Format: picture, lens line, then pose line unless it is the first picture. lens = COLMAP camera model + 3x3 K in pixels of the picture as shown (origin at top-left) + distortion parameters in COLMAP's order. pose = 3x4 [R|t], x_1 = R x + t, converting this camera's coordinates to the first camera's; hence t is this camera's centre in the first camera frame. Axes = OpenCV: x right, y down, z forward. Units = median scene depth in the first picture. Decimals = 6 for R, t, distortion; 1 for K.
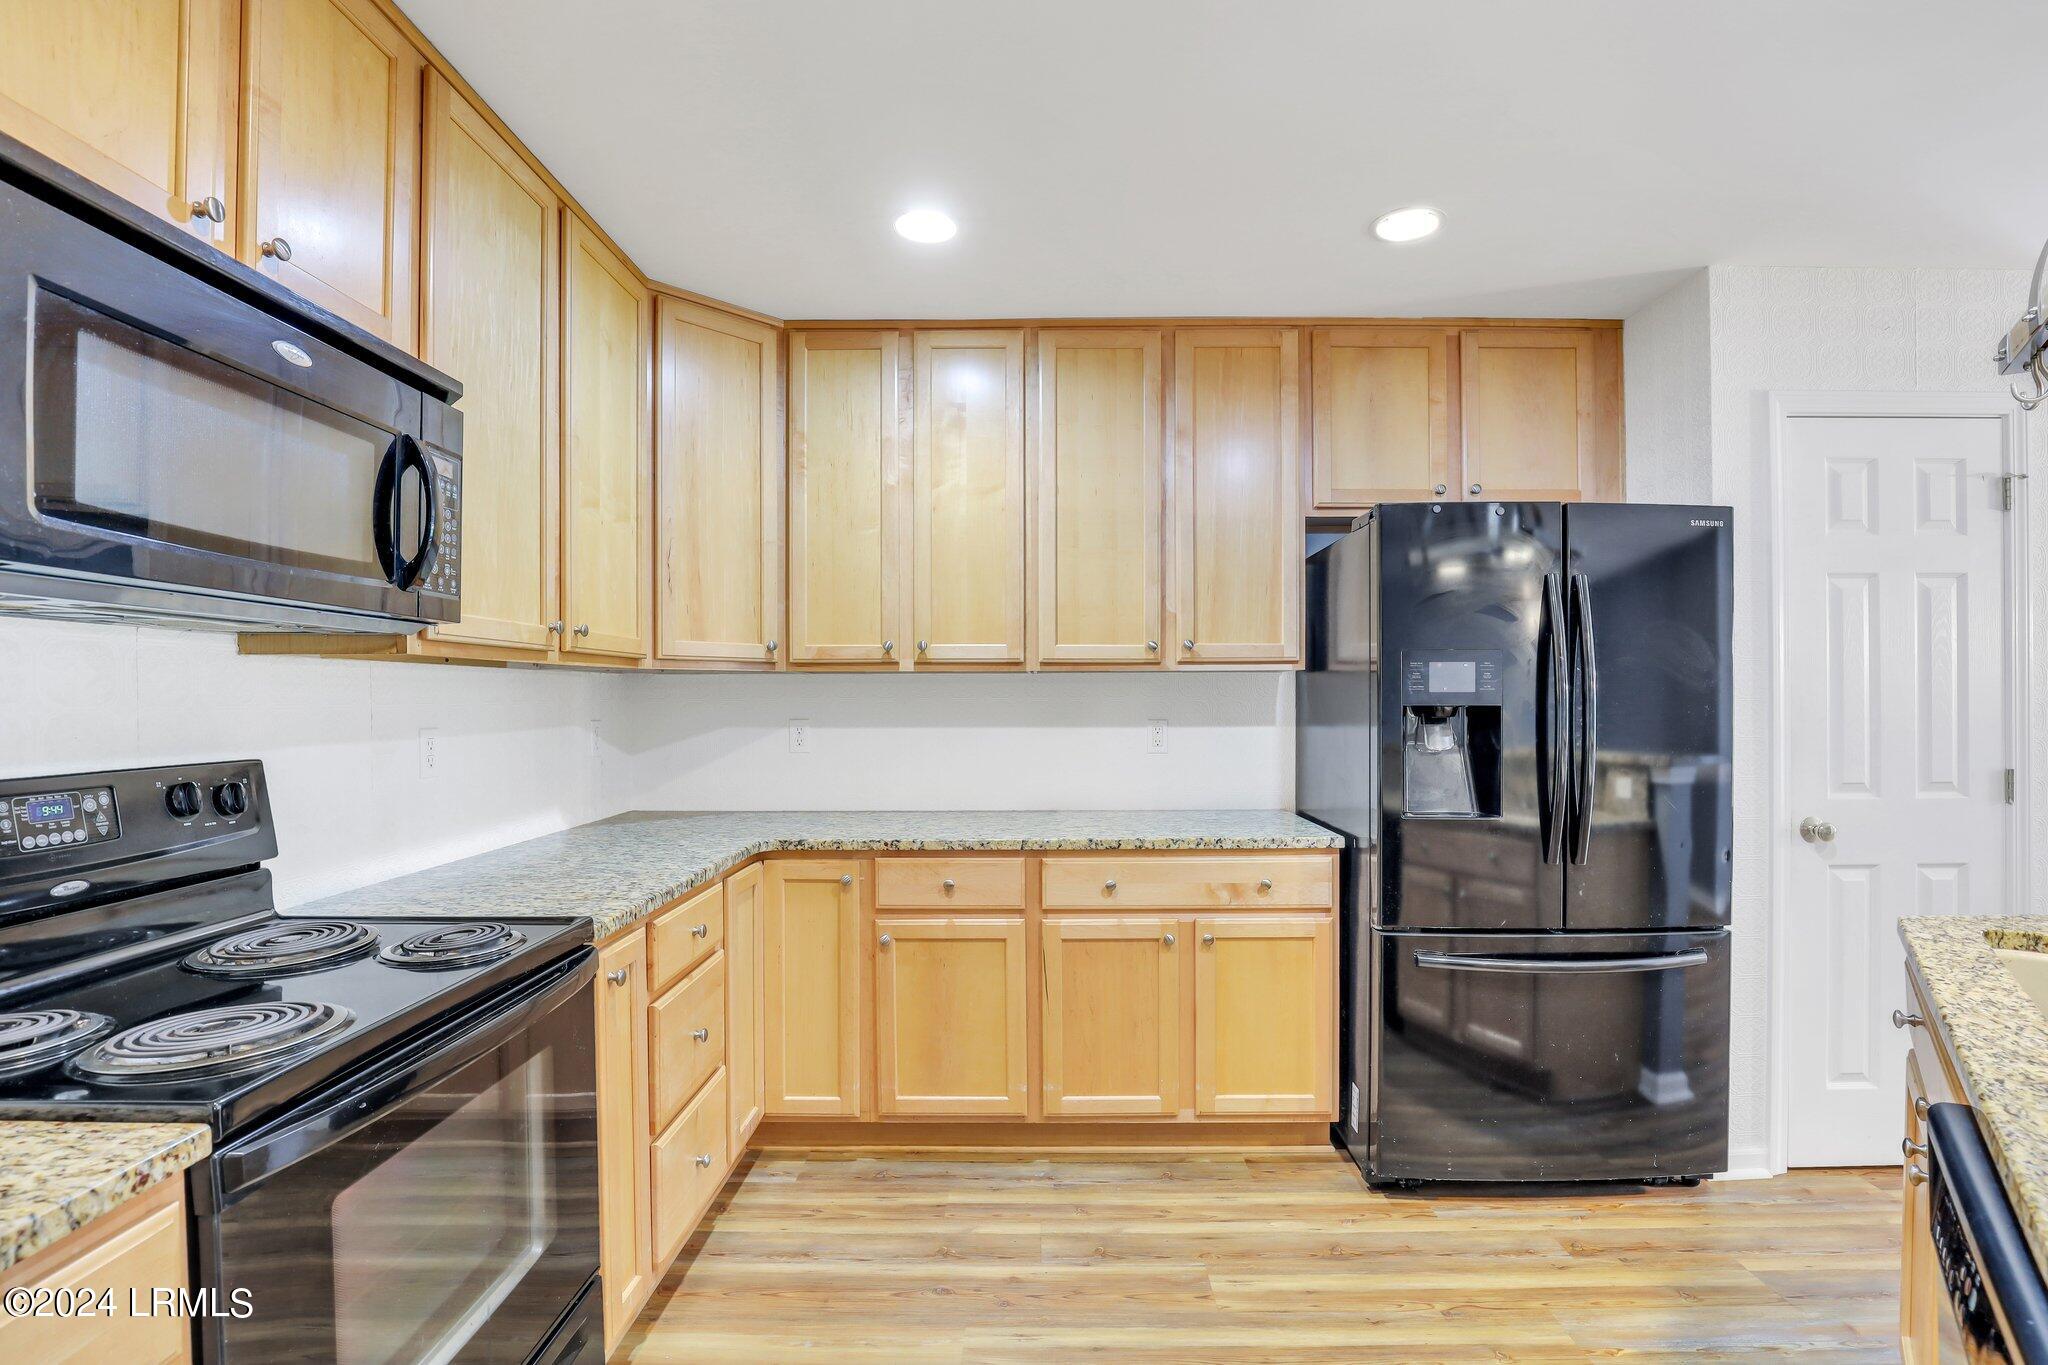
lens RADIAL K [[955.5, 0, 1041.5], [0, 955.5, 697.0], [0, 0, 1]] dist [-0.029024, 0.004591]
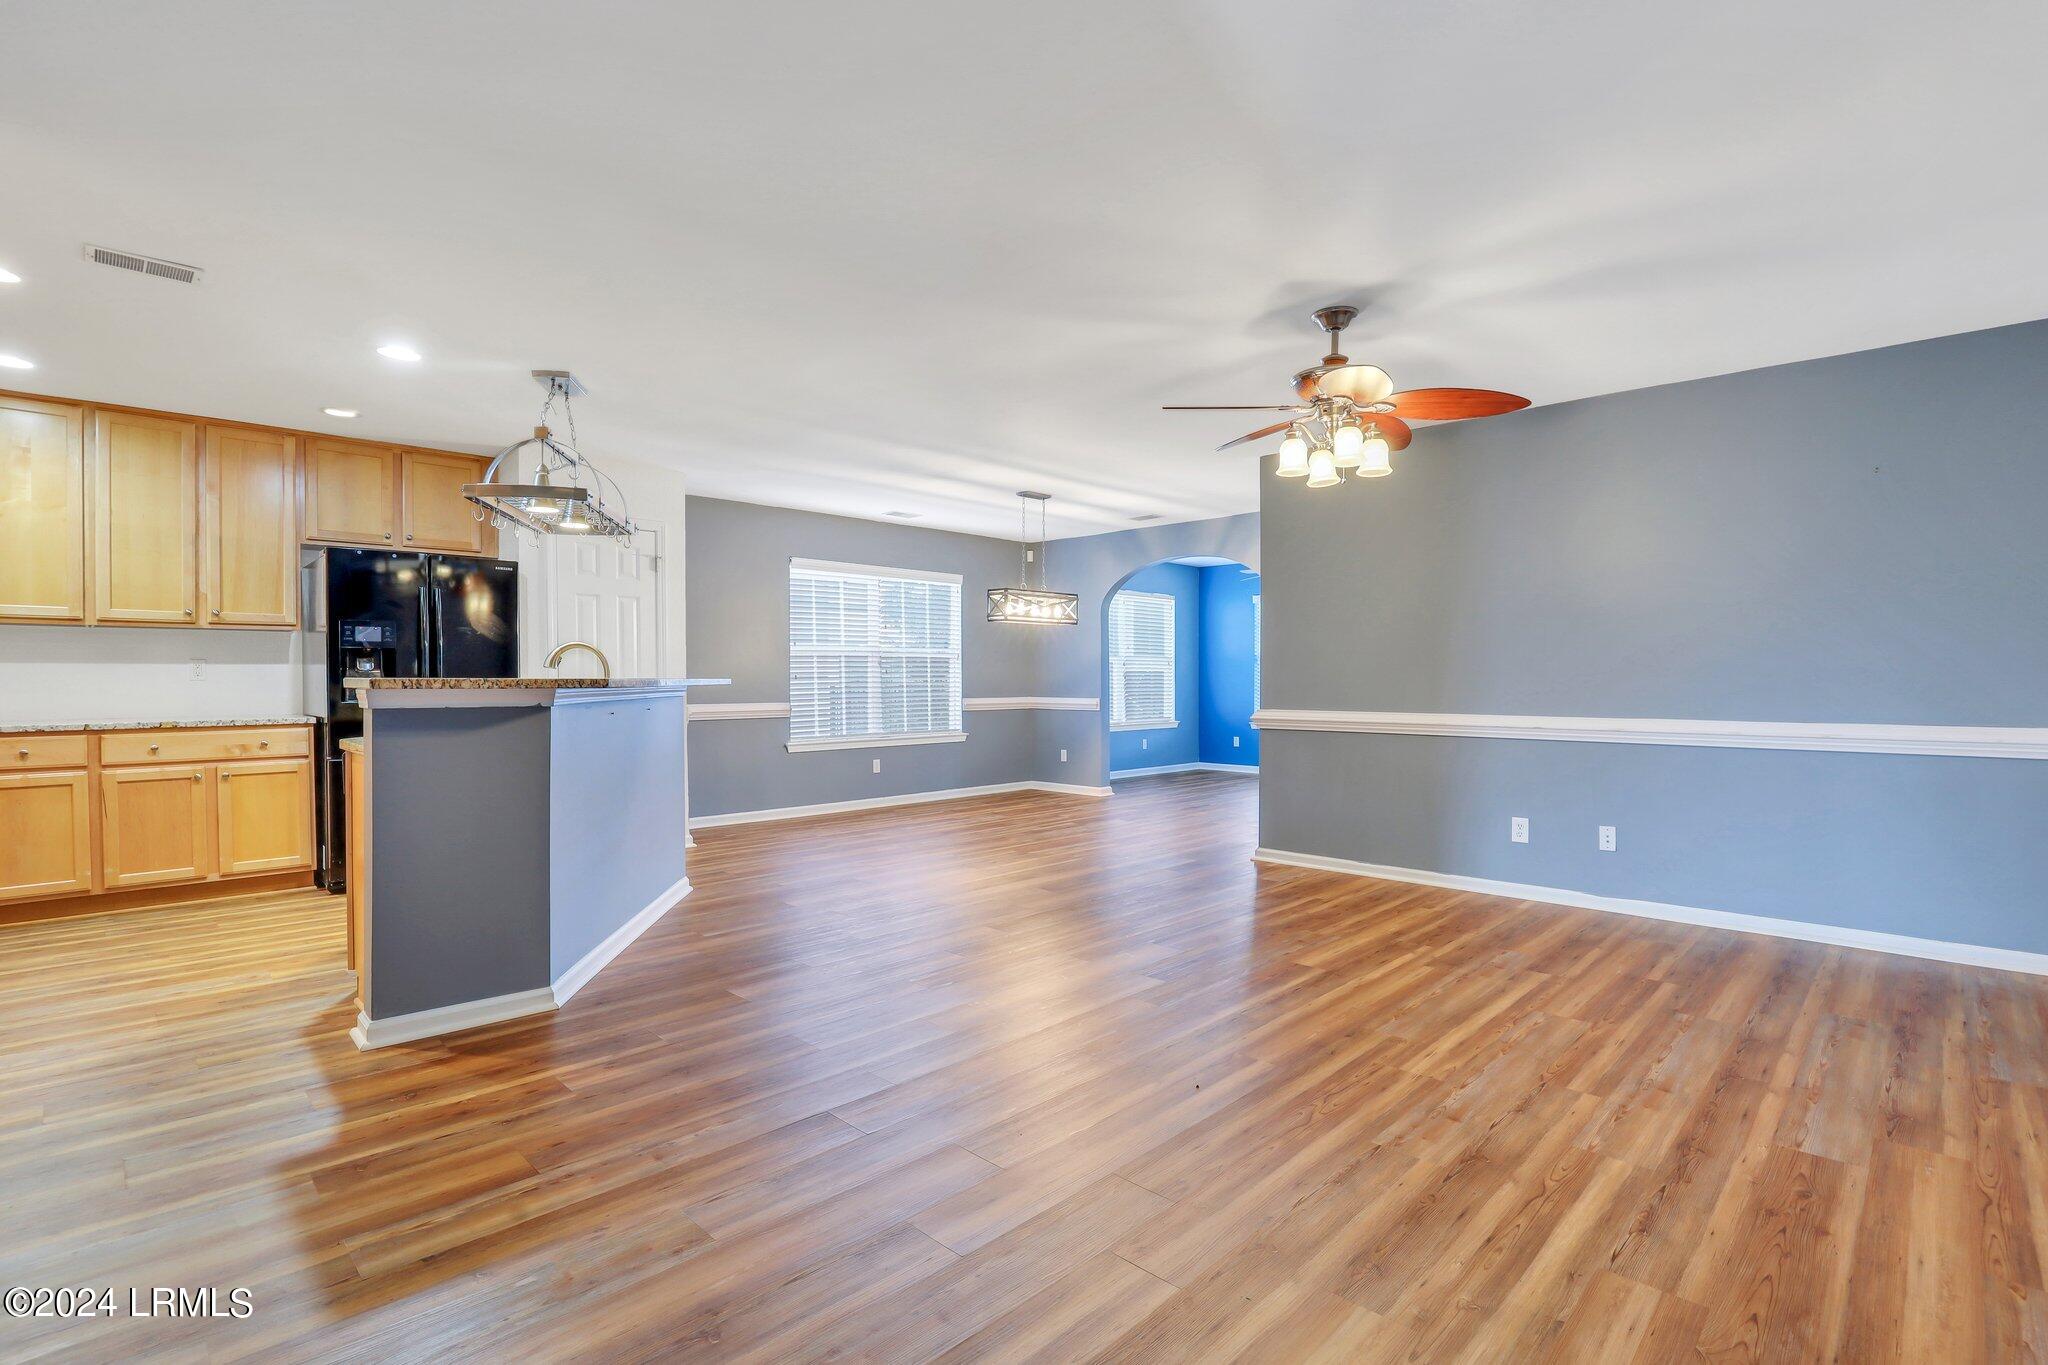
lens RADIAL K [[955.5, 0, 1032.0], [0, 955.5, 693.5], [0, 0, 1]] dist [-0.029024, 0.004591]
pose [[0.706207, -0.010816, 0.707923, -0.002422], [-0.000628, 0.999873, 0.015904, 0.067790], [-0.708005, -0.011676, 0.706111, -1.331091]]
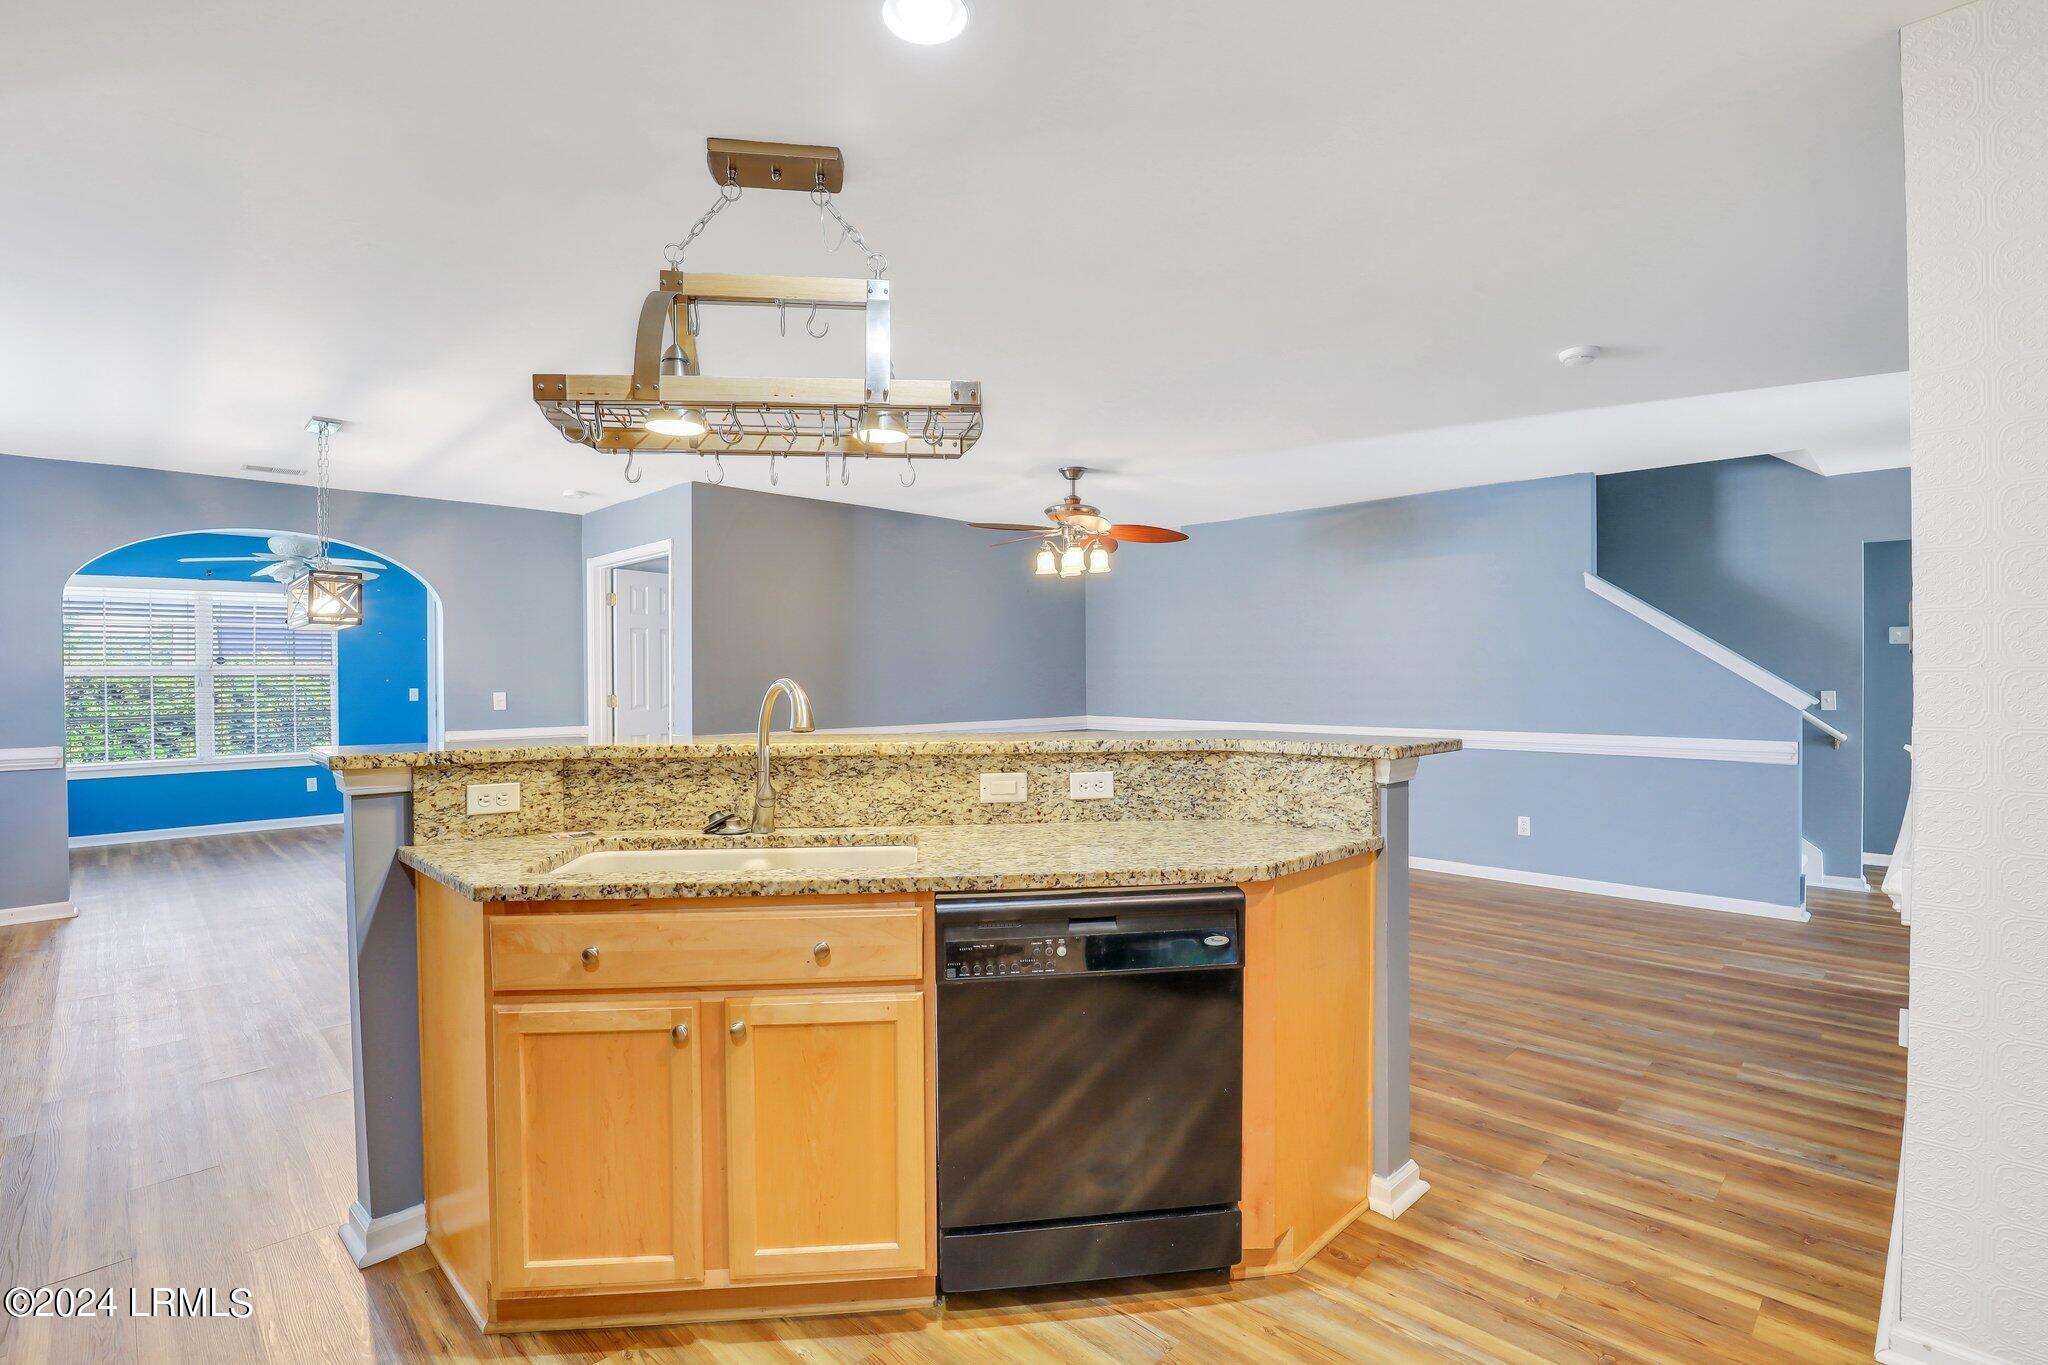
lens RADIAL K [[955.5, 0, 1037.1], [0, 955.5, 668.4], [0, 0, 1]] dist [-0.029024, 0.004591]
pose [[-0.708193, 0.008738, 0.705965, -0.160882], [0.006115, 0.999962, -0.006243, 0.004398], [-0.705992, -0.000104, -0.708220, 0.821593]]
